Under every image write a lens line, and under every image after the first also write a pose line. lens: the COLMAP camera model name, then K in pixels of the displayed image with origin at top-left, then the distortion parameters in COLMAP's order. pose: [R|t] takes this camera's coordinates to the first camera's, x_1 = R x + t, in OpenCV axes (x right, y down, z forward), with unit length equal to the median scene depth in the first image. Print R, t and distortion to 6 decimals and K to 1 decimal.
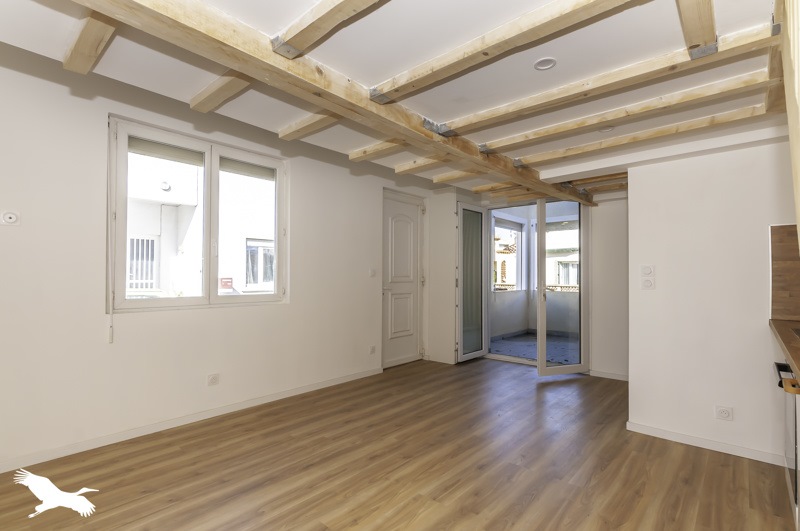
lens RADIAL K [[392.8, 0, 400.0], [0, 392.8, 265.5], [0, 0, 1]] dist [-0.002461, -0.000314]
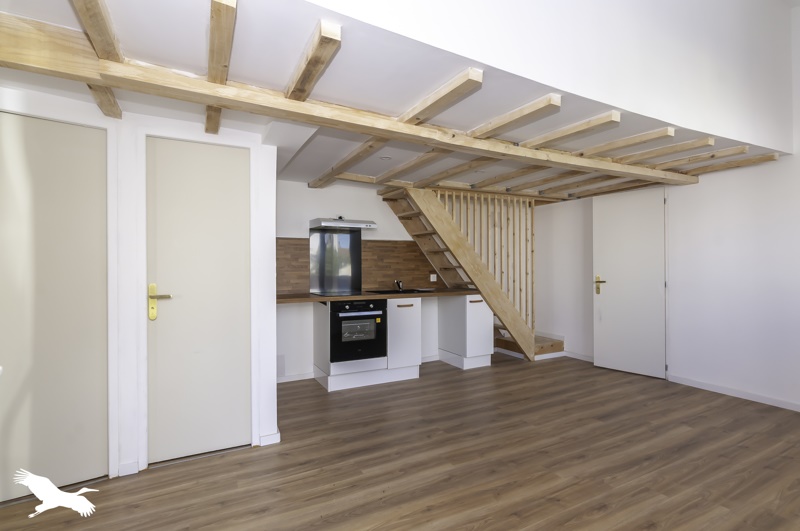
lens RADIAL K [[401.9, 0, 400.0], [0, 401.9, 265.5], [0, 0, 1]] dist [-0.000246, 0.000208]
pose [[-0.939560, -0.000759, 0.342382, 0.012485], [-0.009805, 0.999647, -0.024689, 0.047395], [-0.342243, -0.026554, -0.939236, 2.038093]]
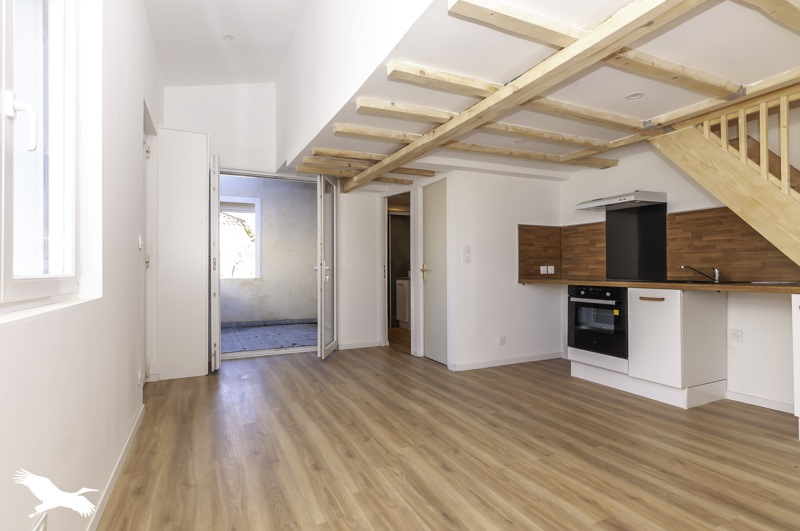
lens RADIAL K [[401.9, 0, 400.0], [0, 401.9, 265.5], [0, 0, 1]] dist [-0.000246, 0.000208]
pose [[0.388543, 0.003383, 0.921424, -0.829282], [-0.016197, 0.999864, 0.003158, 0.077686], [-0.921288, -0.016151, 0.388545, 0.759335]]
